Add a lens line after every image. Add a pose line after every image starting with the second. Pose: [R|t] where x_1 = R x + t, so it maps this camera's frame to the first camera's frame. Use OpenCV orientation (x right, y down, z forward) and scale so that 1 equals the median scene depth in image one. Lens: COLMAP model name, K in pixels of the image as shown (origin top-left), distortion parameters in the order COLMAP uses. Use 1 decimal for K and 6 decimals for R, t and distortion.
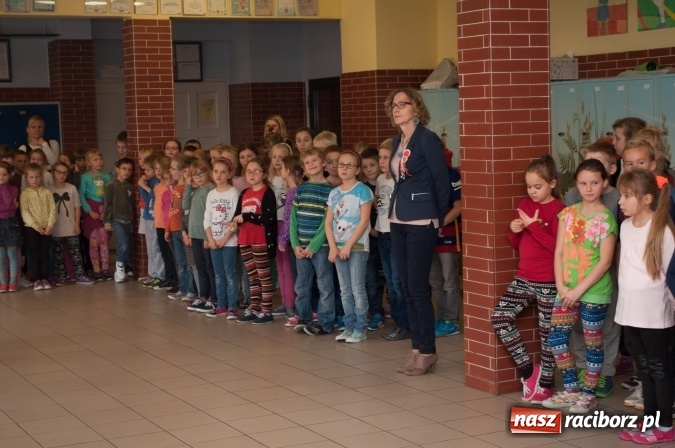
lens RADIAL K [[1194.5, 0, 342.7], [0, 1194.5, 228.6], [0, 0, 1]] dist [-0.000127, 0.000000]
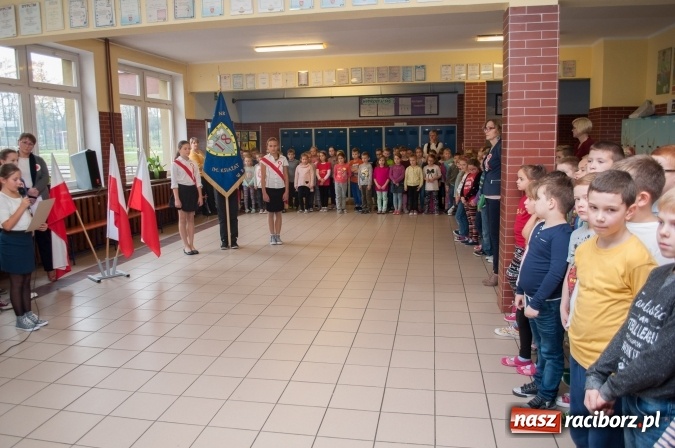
lens RADIAL K [[528.4, 0, 330.7], [0, 528.4, 230.6], [0, 0, 1]] dist [-0.080252, 0.015047]
pose [[0.785599, 0.116877, -0.607597, 0.254418], [-0.057396, 0.991529, 0.116519, -0.026568], [0.616068, -0.056664, 0.785652, 0.218093]]
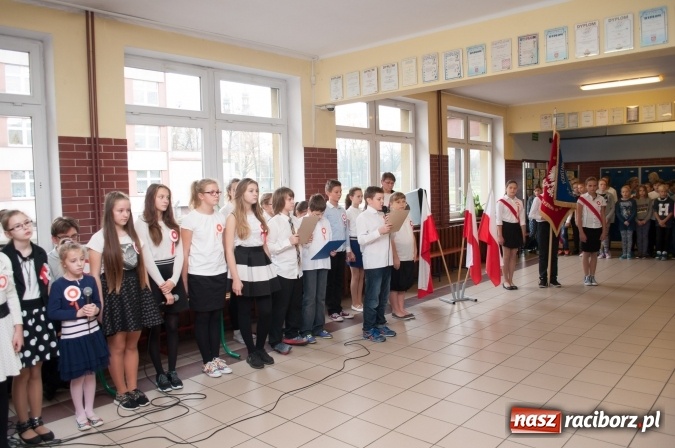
lens RADIAL K [[528.4, 0, 346.8], [0, 528.4, 243.5], [0, 0, 1]] dist [-0.080252, 0.015047]
pose [[0.367486, 0.111534, -0.923317, 0.262298], [-0.059872, 0.993561, 0.096190, -0.020689], [0.928100, 0.019932, 0.371797, 0.168333]]
